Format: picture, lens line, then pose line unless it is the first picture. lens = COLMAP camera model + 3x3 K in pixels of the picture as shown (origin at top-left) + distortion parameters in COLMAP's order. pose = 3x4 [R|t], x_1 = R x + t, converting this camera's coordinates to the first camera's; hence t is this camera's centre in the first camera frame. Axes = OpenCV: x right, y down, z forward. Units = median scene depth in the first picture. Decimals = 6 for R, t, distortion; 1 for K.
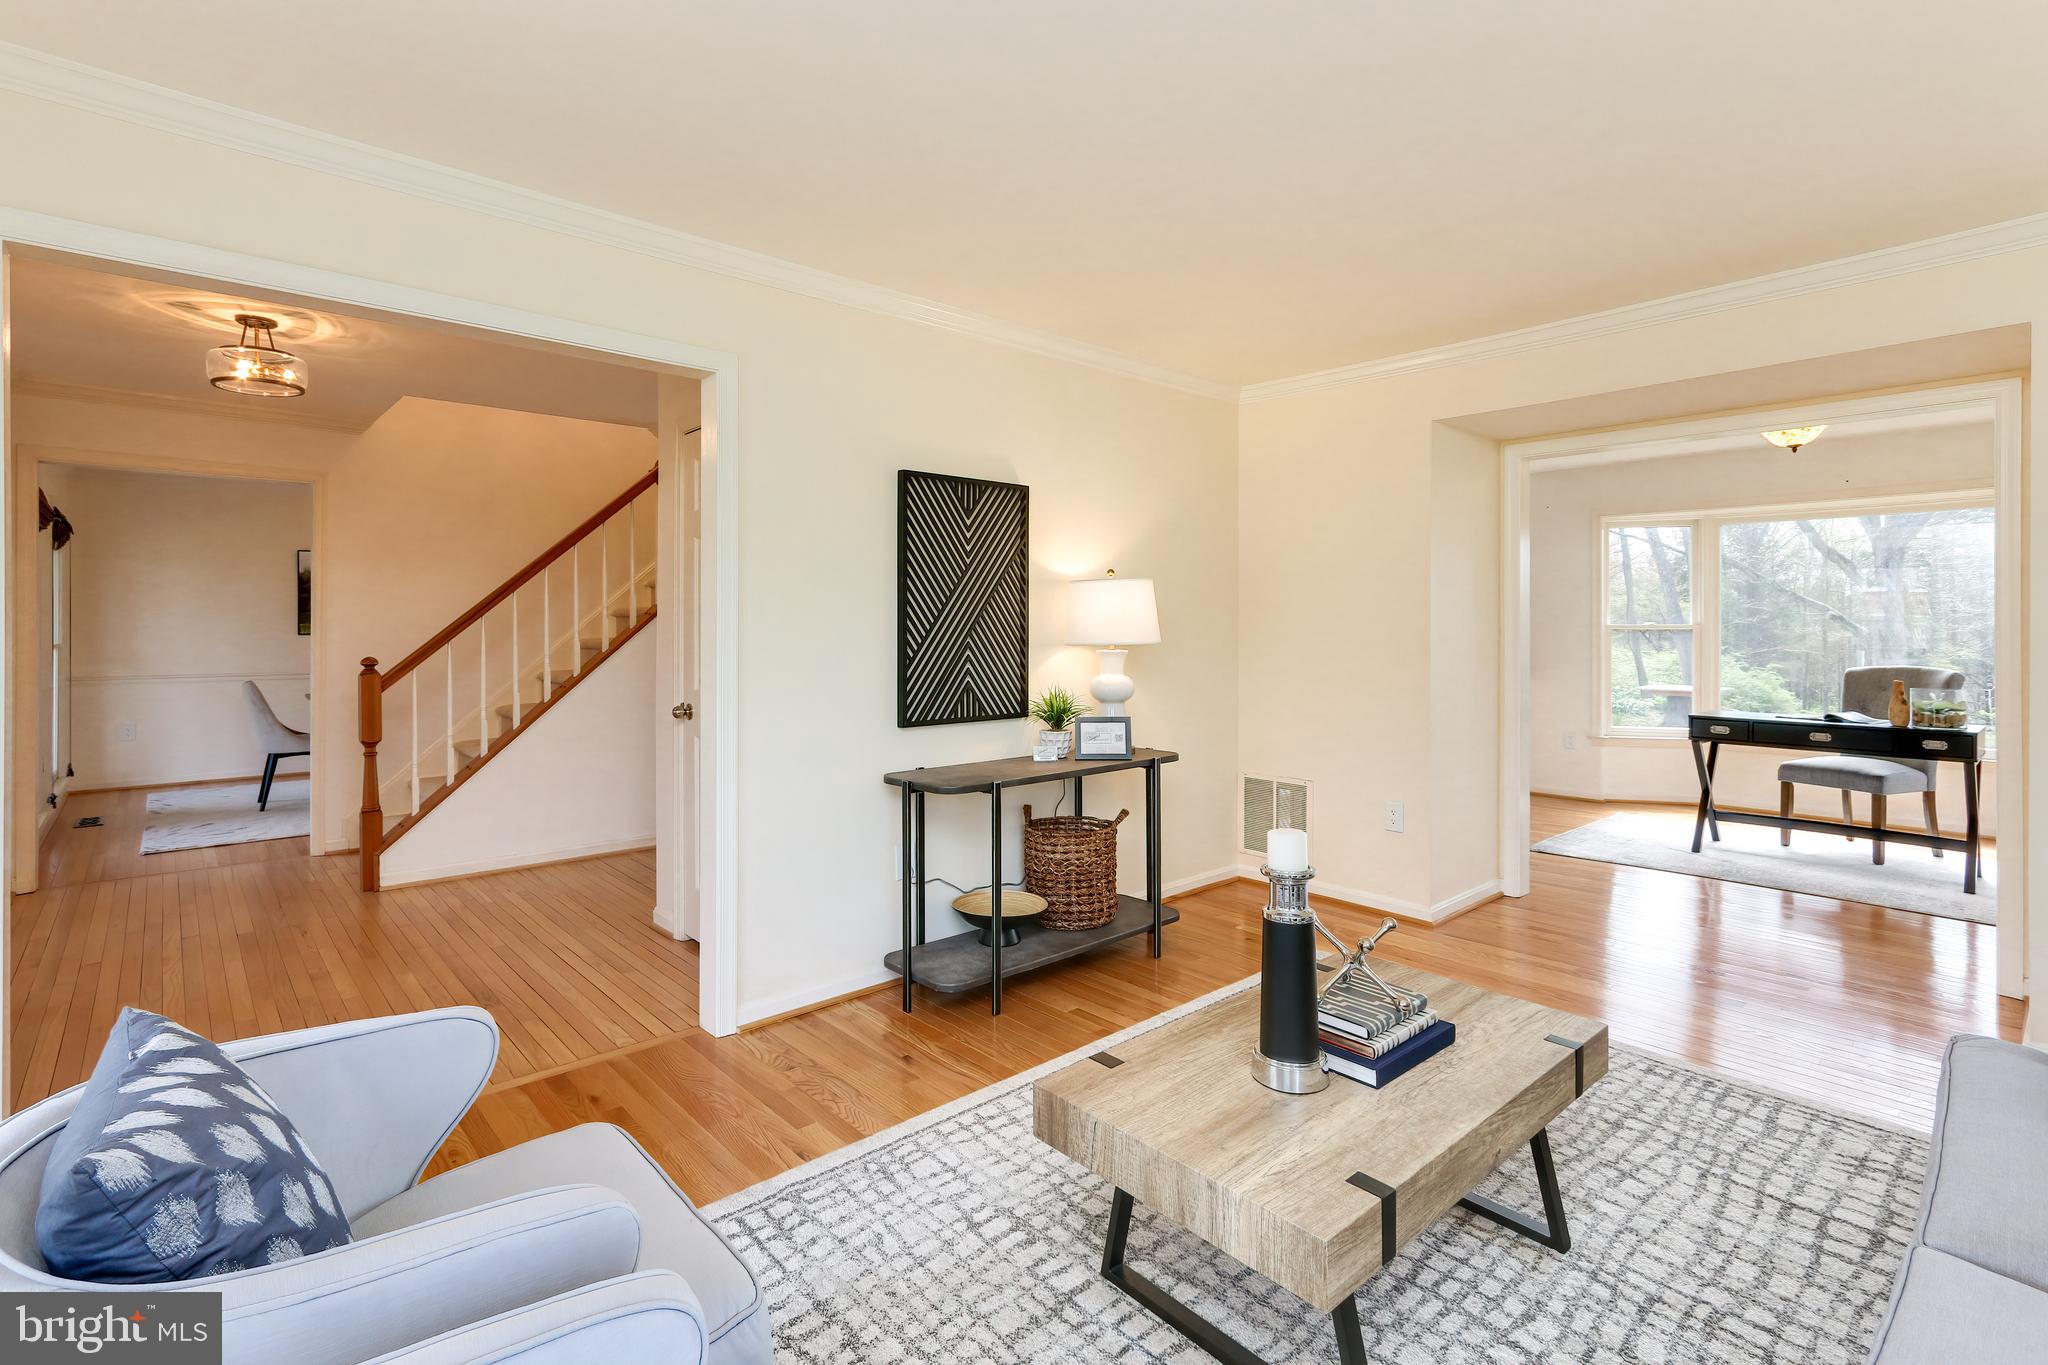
lens RADIAL K [[961.4, 0, 994.5], [0, 961.4, 625.8], [0, 0, 1]] dist [0.008484, -0.001216]
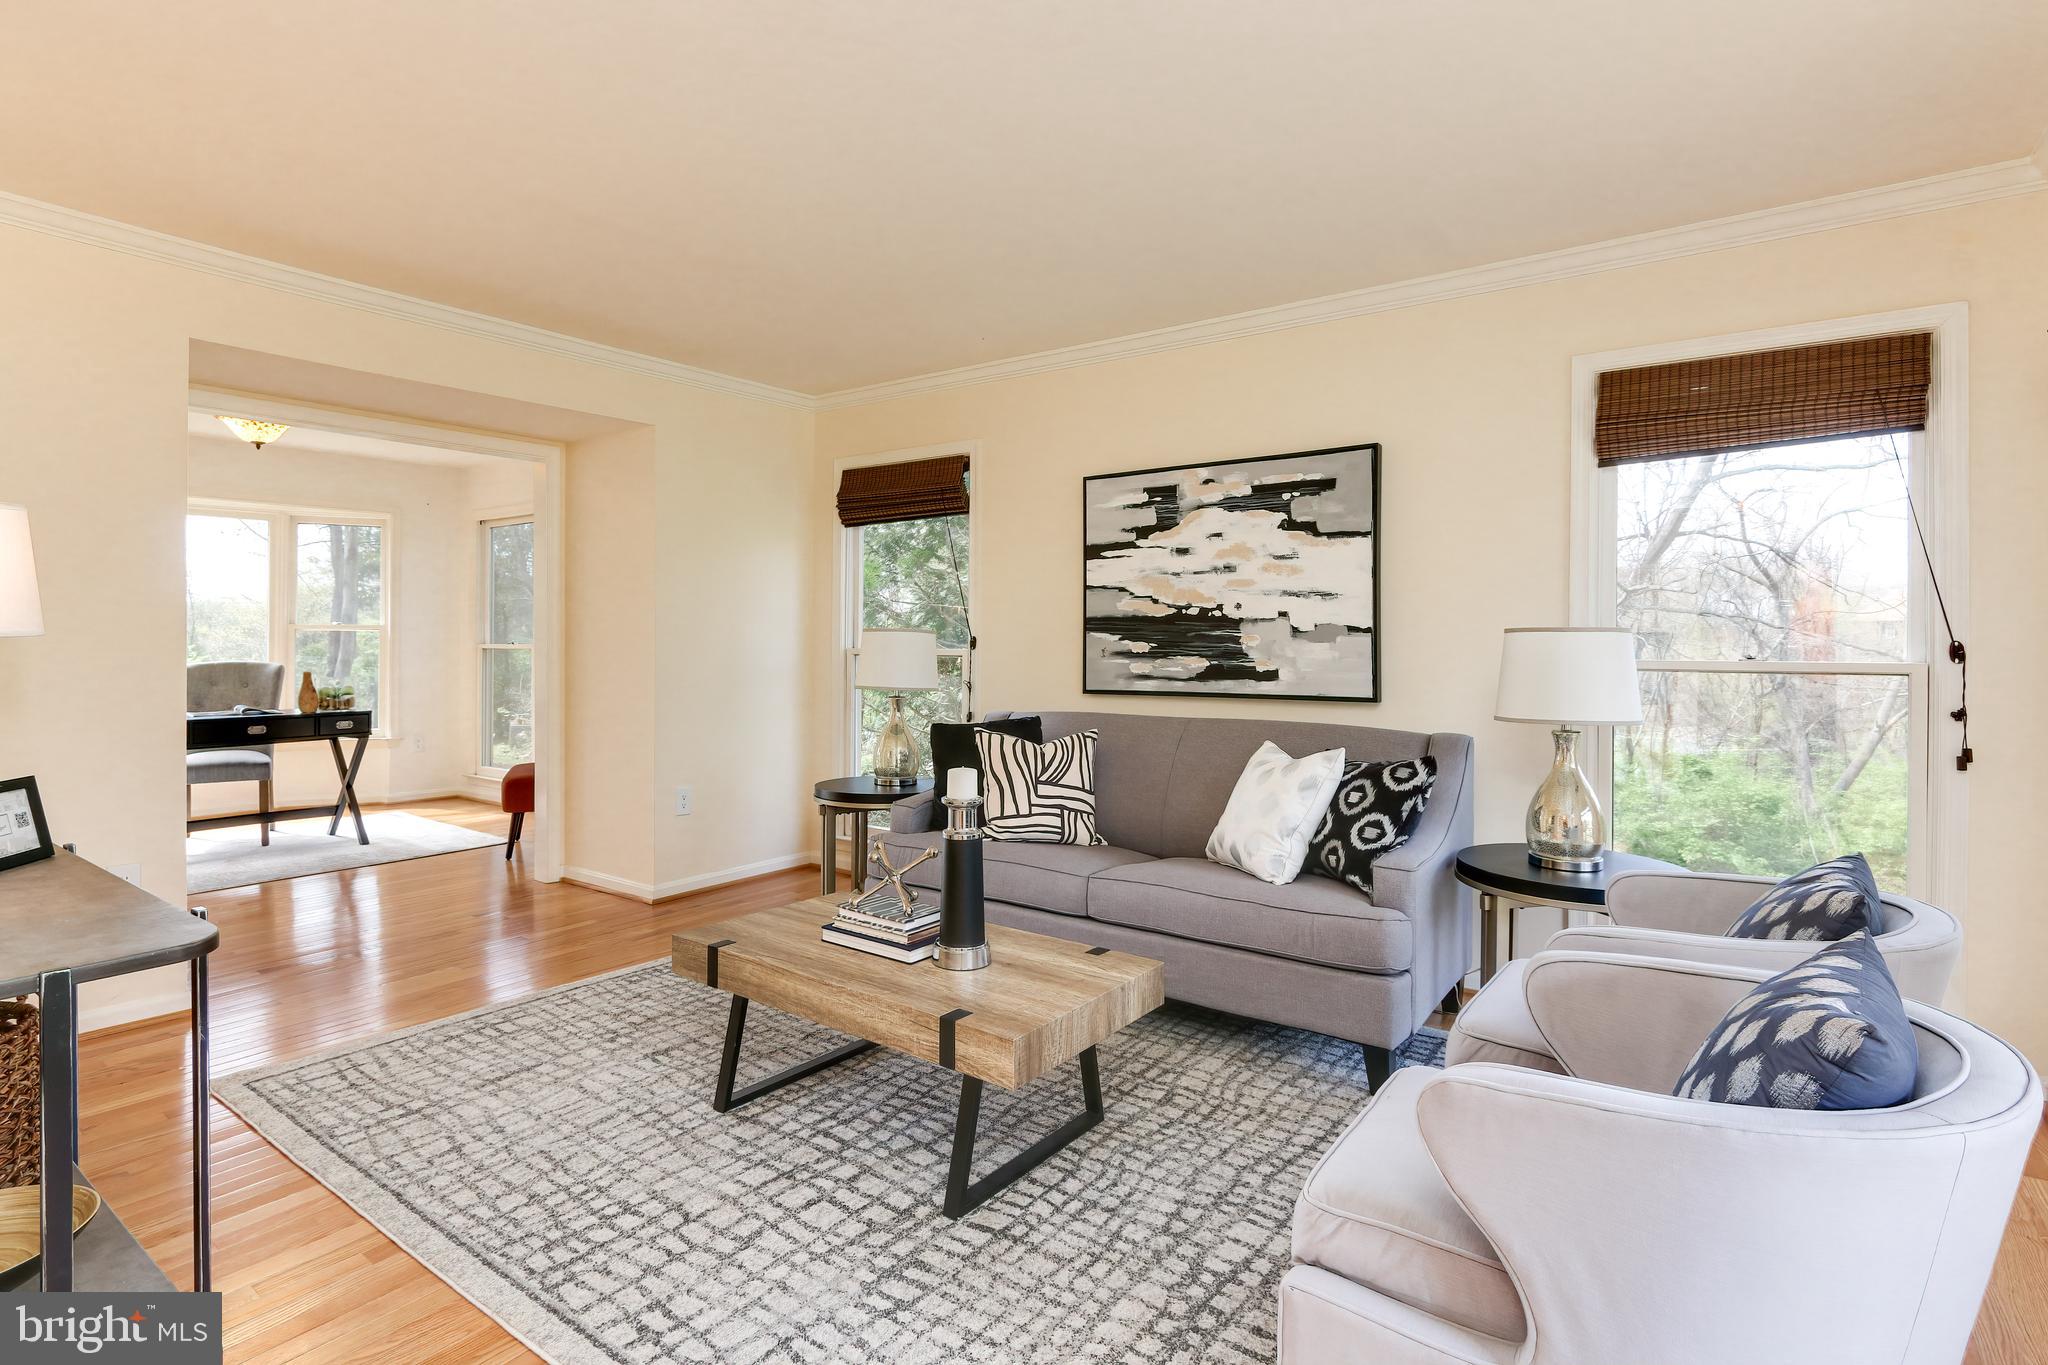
lens RADIAL K [[1032.2, 0, 1004.6], [0, 1032.2, 648.6], [0, 0, 1]] dist [-0.004418, 0.000488]
pose [[-0.220541, -0.011170, 0.975314, -0.424721], [-0.000856, 0.999936, 0.011258, 0.016936], [-0.975377, 0.001648, -0.220536, 0.515349]]
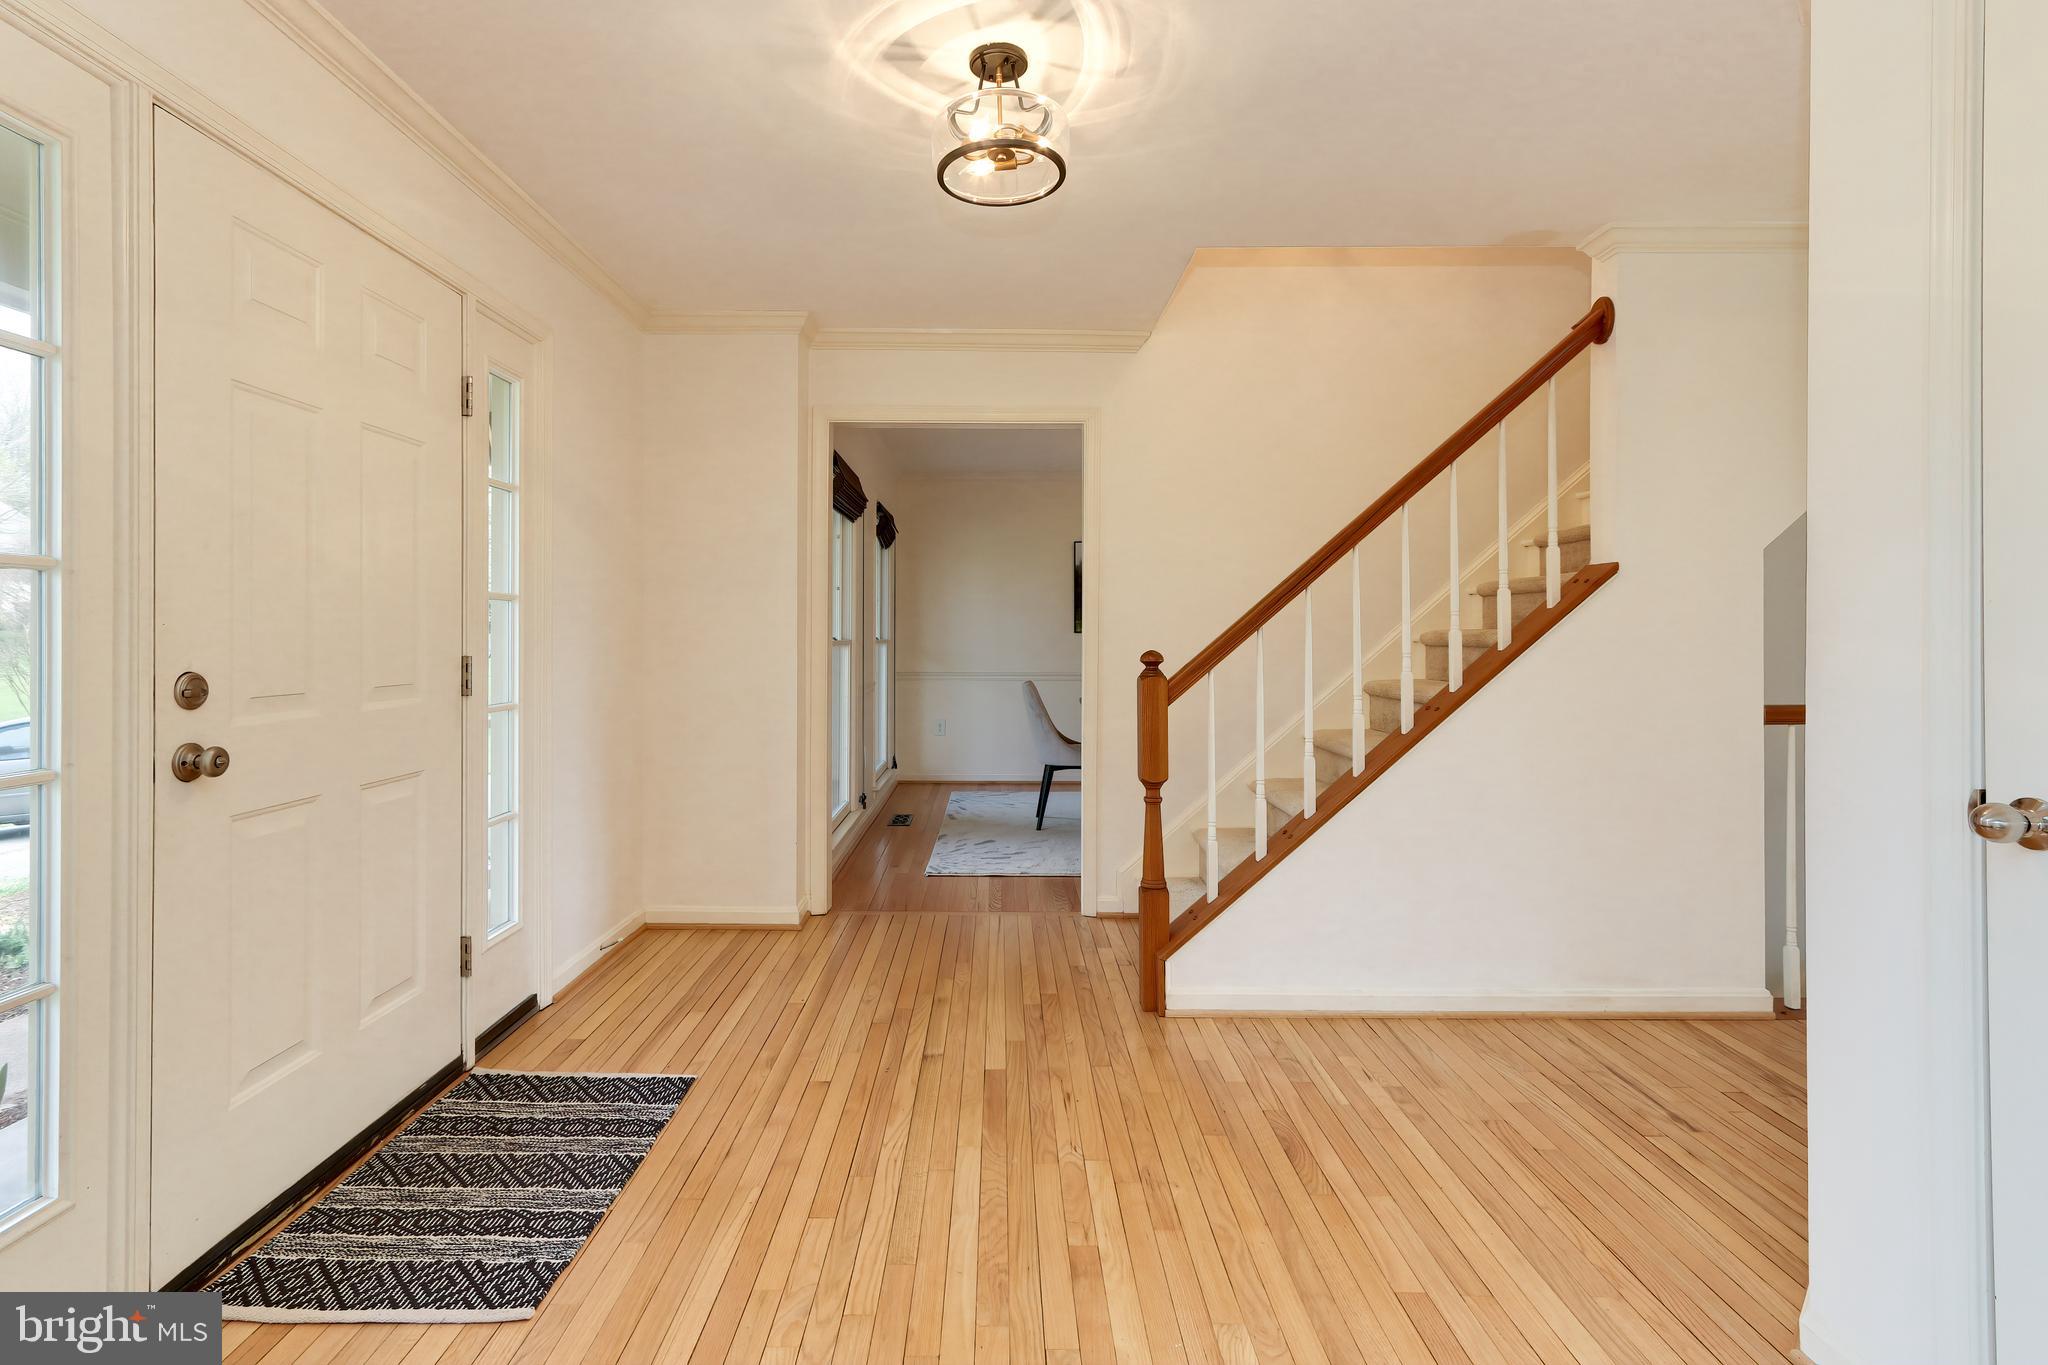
lens RADIAL K [[943.7, 0, 985.7], [0, 943.7, 631.3], [0, 0, 1]] dist [-0.002045, 0.000115]
pose [[0.749375, -0.002396, -0.662142, -0.328271], [-0.001355, 0.999986, -0.005153, 0.024211], [0.662144, 0.004759, 0.749361, 0.474750]]
